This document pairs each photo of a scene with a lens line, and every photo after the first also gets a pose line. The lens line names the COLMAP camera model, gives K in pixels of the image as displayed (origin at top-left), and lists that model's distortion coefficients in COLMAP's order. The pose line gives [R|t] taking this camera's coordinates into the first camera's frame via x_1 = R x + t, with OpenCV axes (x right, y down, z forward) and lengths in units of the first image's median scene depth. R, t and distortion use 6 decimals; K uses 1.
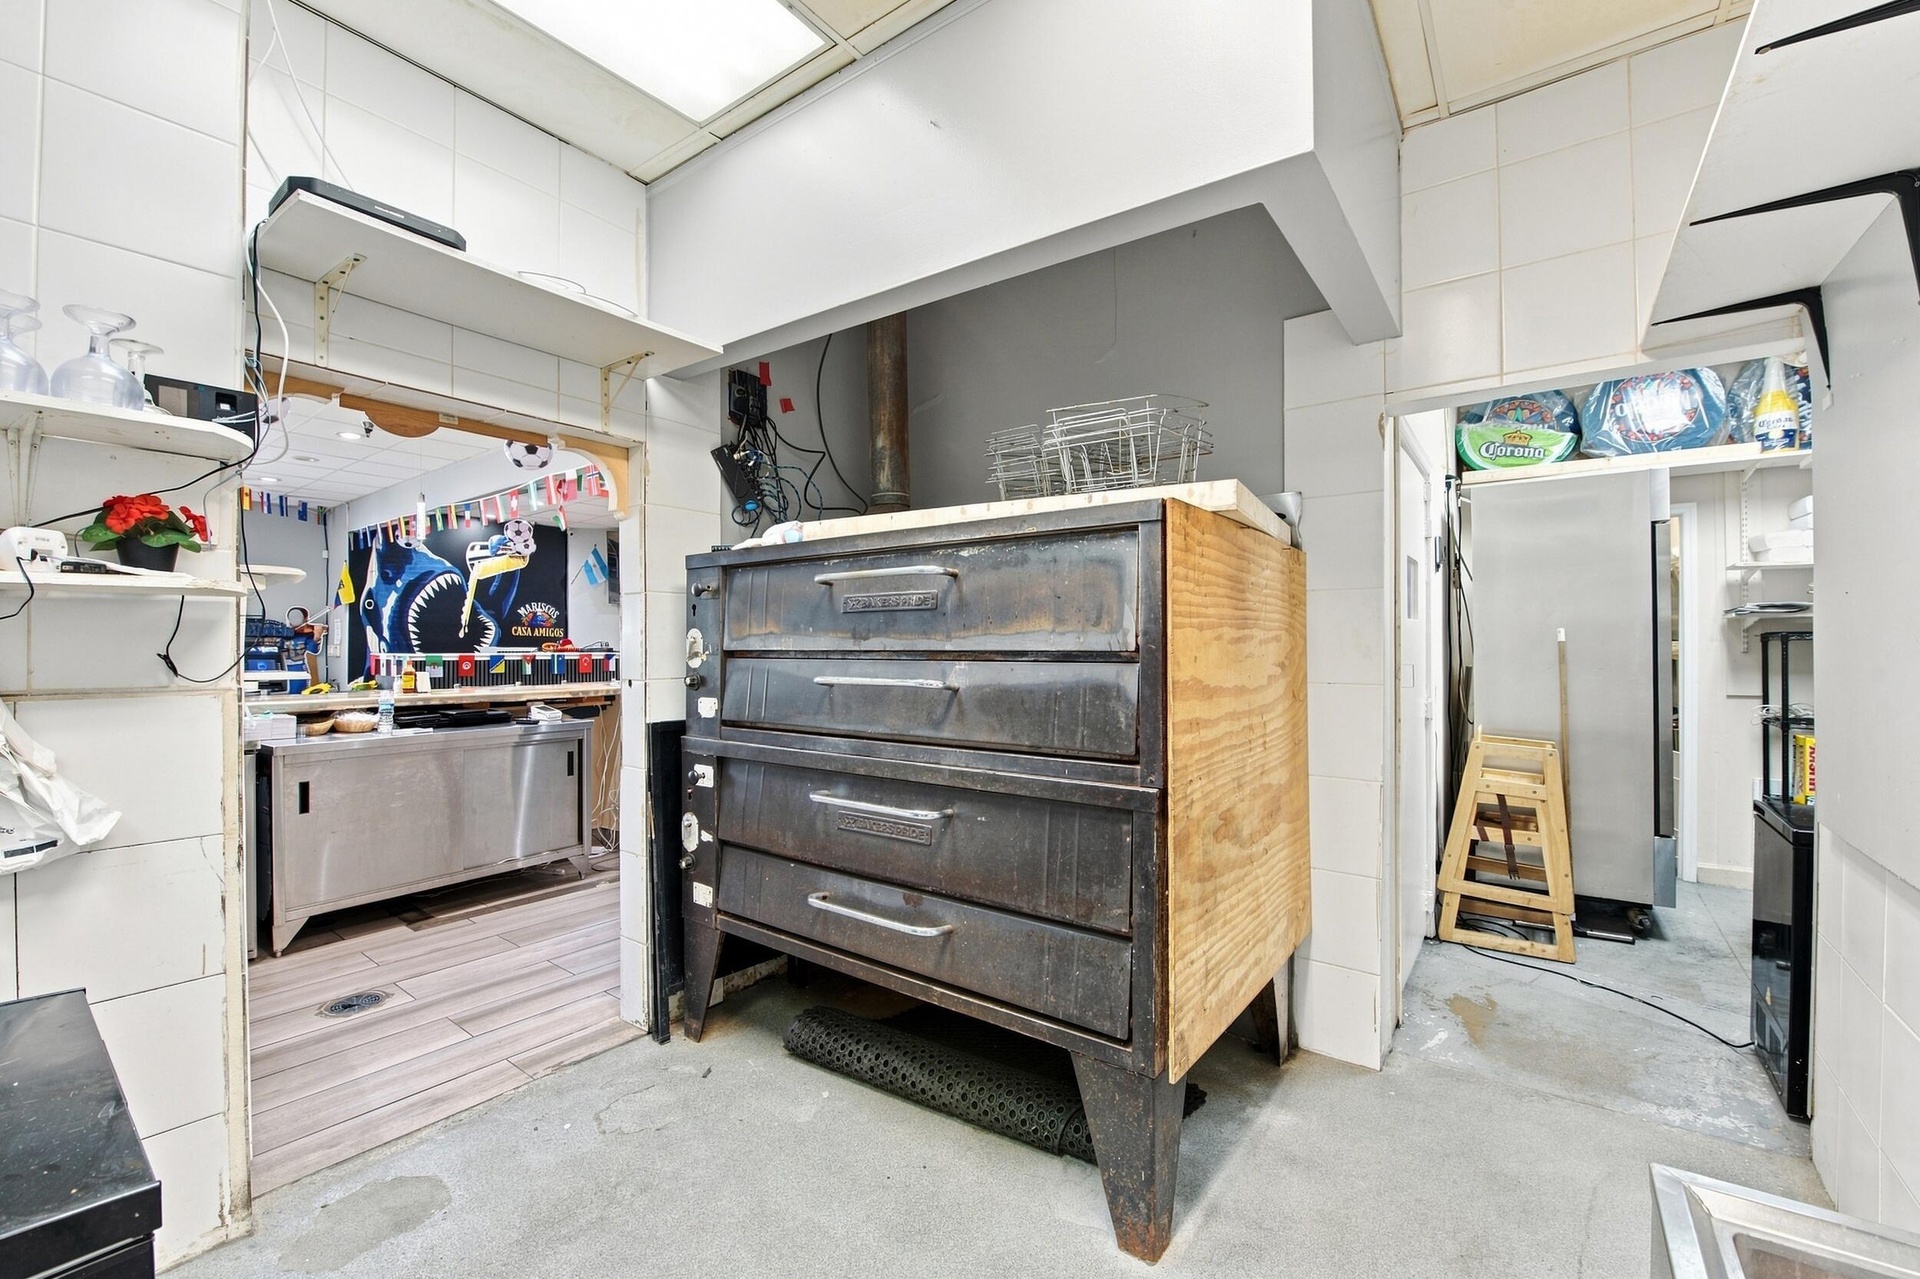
lens RADIAL K [[780.1, 0, 959.3], [0, 780.1, 648.4], [0, 0, 1]] dist [-0.019506, -0.000013]
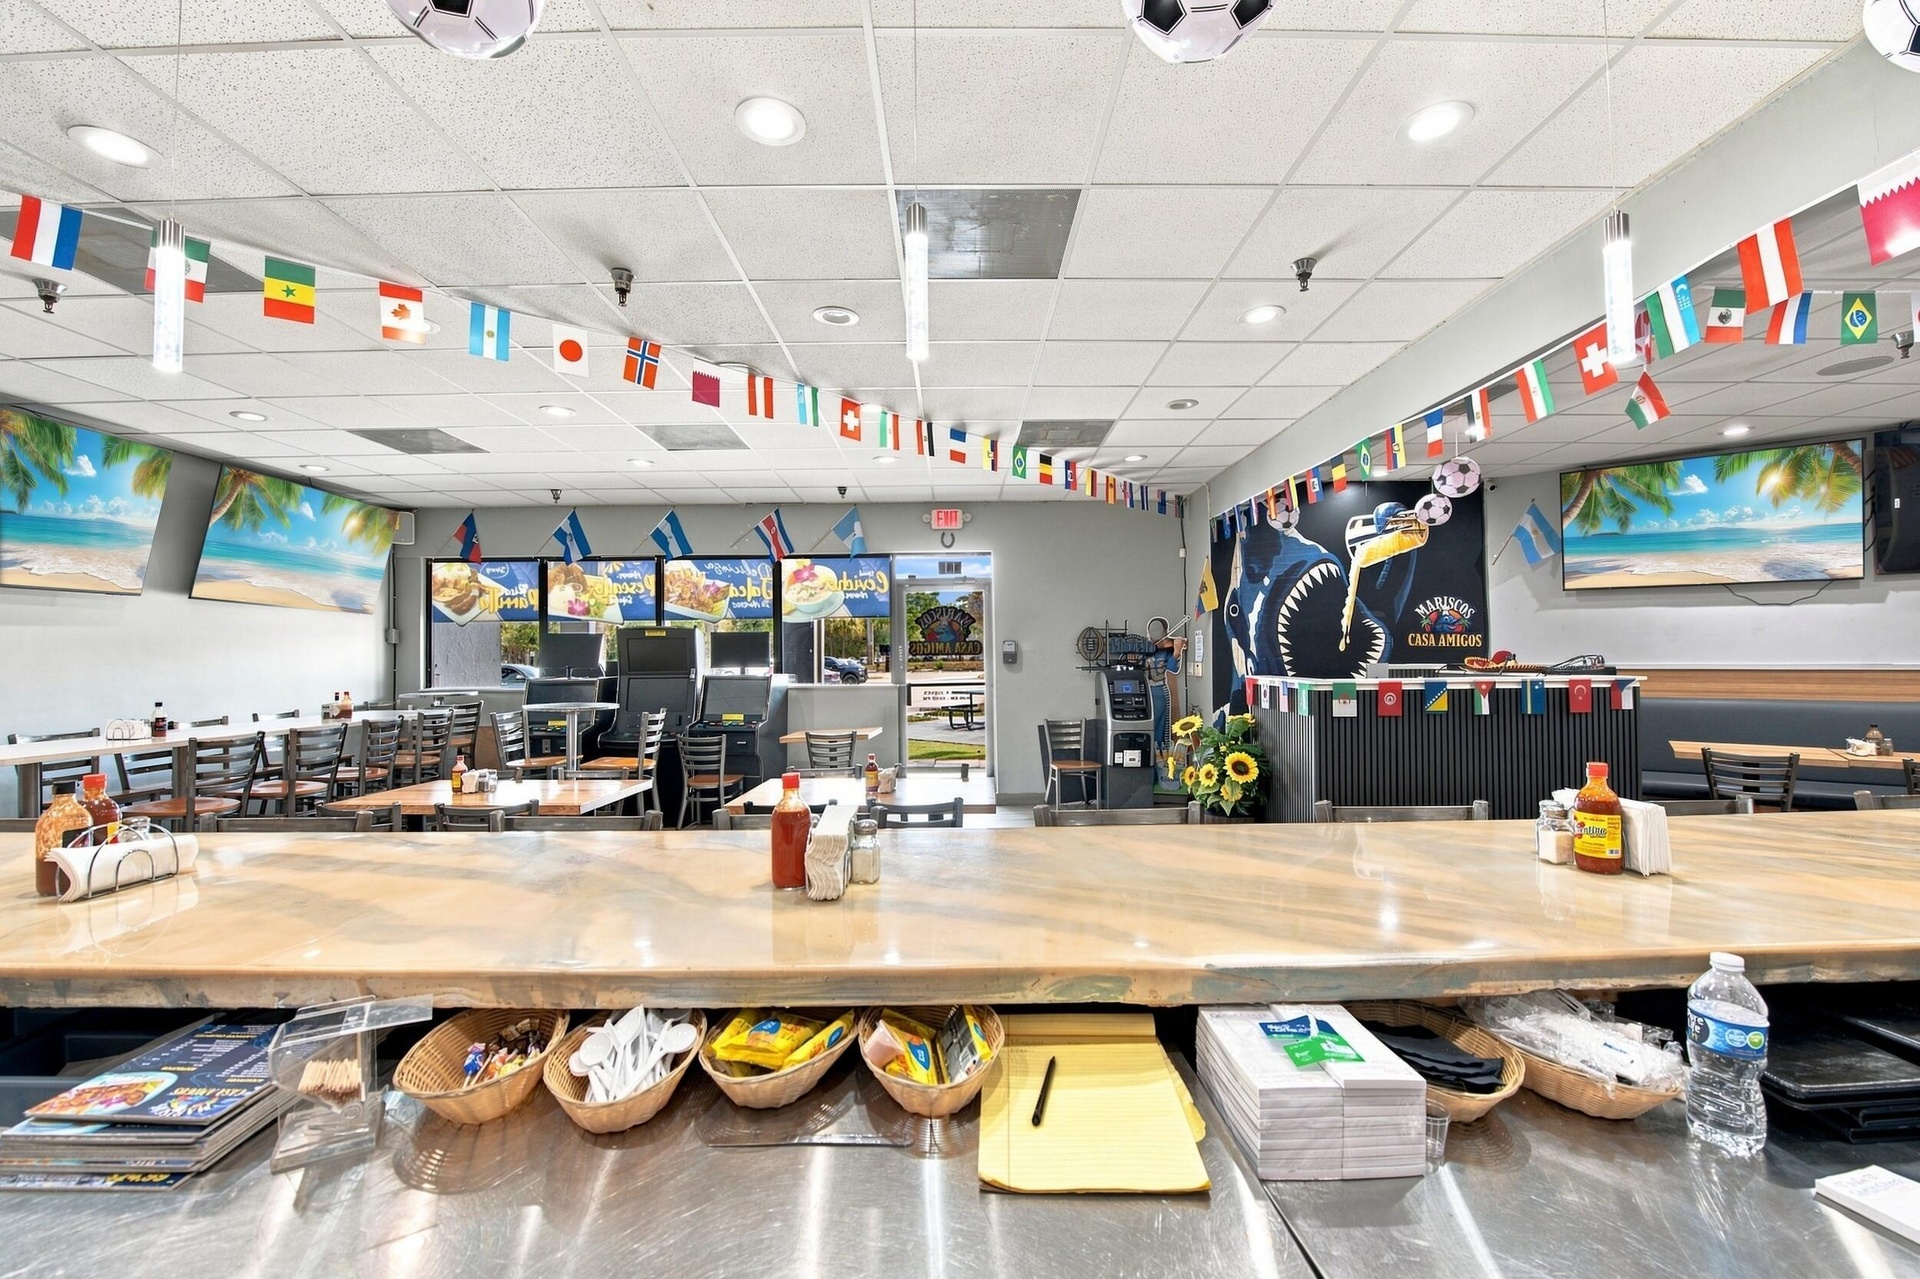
lens RADIAL K [[777.6, 0, 961.3], [0, 777.6, 636.4], [0, 0, 1]] dist [-0.018147, -0.000430]
pose [[0.607238, -0.024959, -0.794128, -0.299737], [0.010480, 0.999671, -0.023405, -0.014799], [0.794451, 0.005890, 0.607300, 0.295555]]
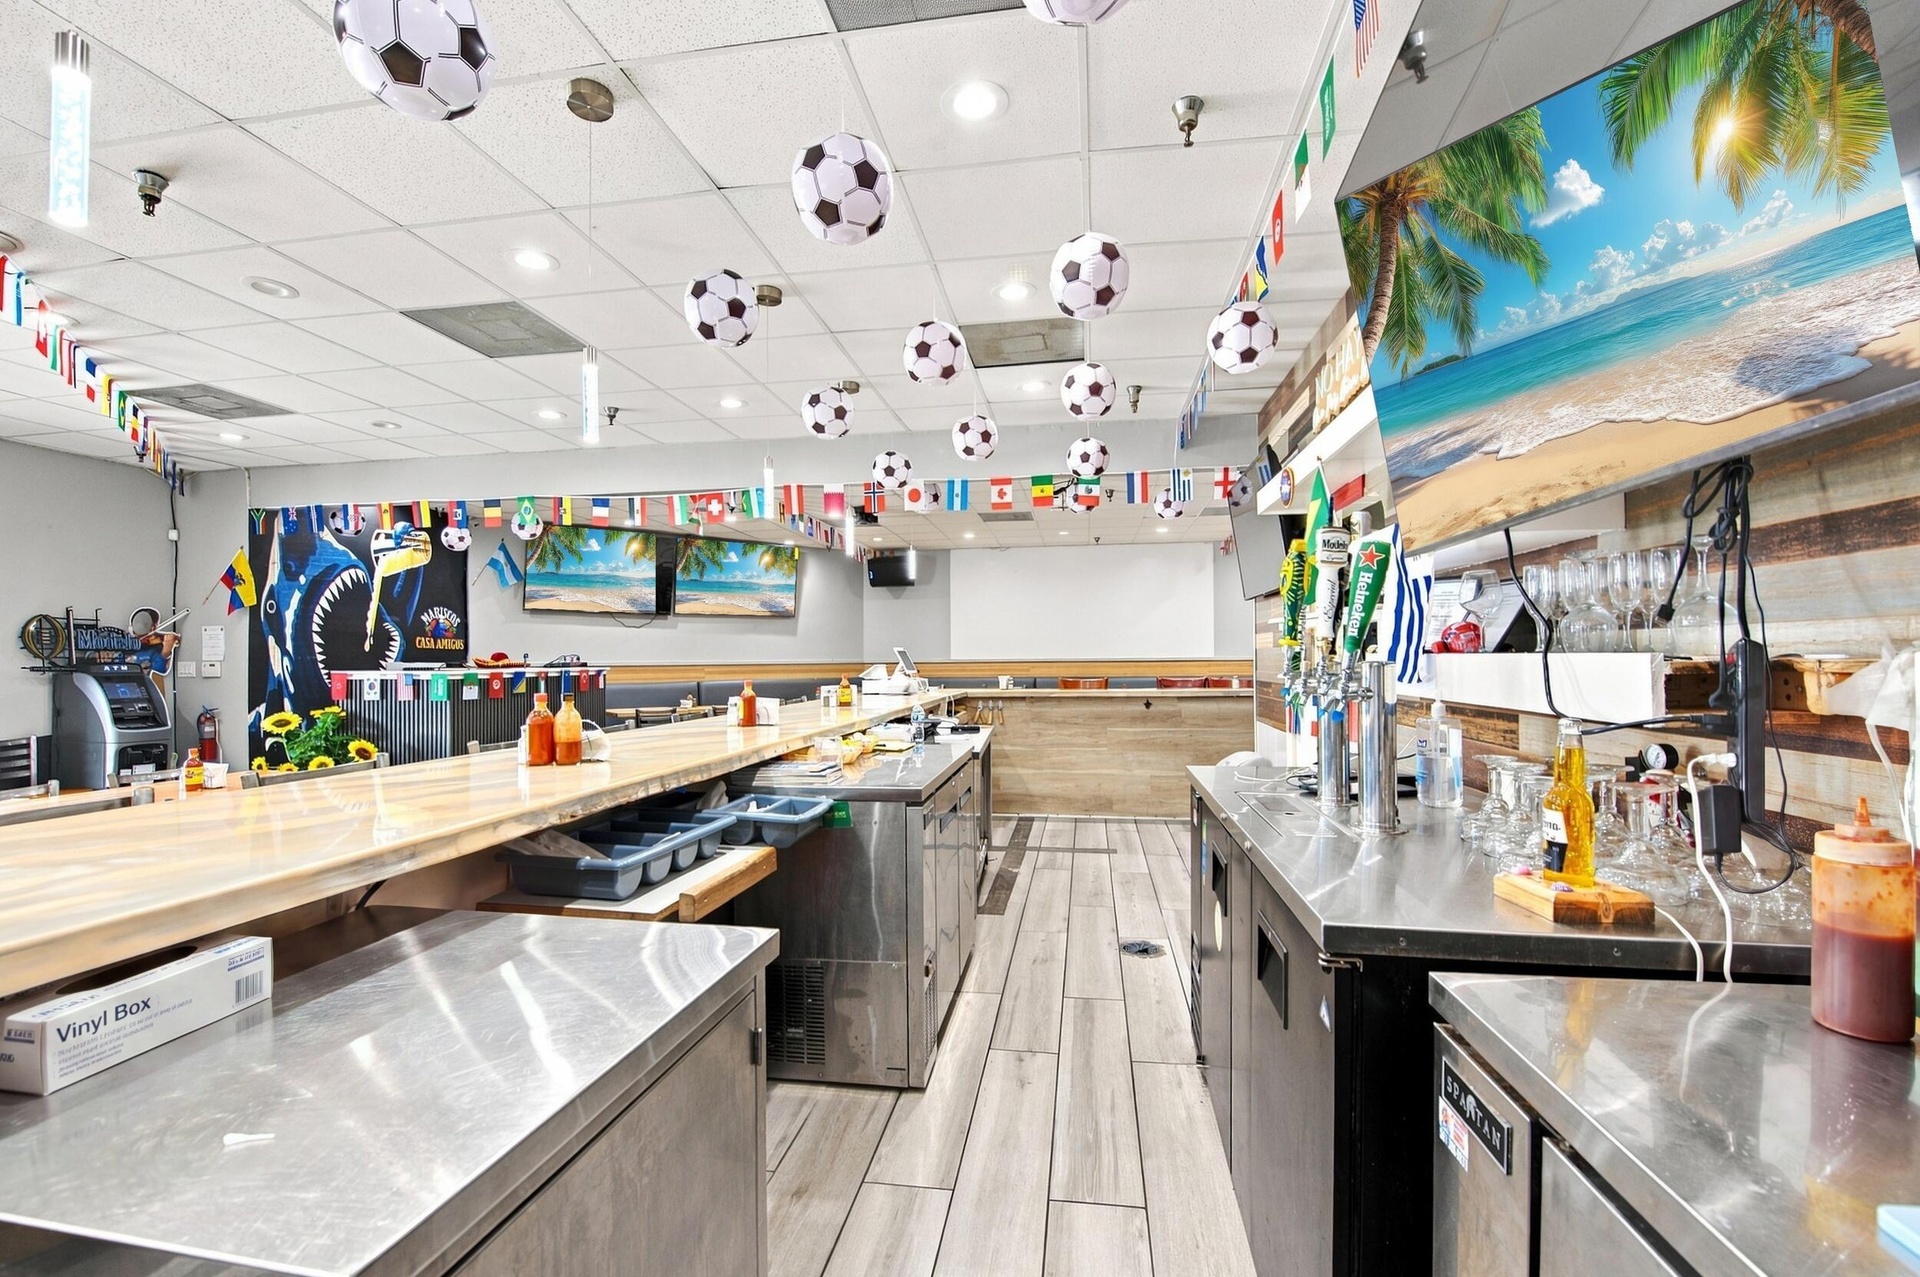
lens RADIAL K [[838.4, 0, 943.7], [0, 838.4, 661.2], [0, 0, 1]] dist [-0.002163, -0.000398]
pose [[0.893127, -0.007536, 0.449742, -0.524828], [0.006801, 0.999972, 0.003252, -0.002296], [-0.449753, 0.000154, 0.893153, -0.019923]]
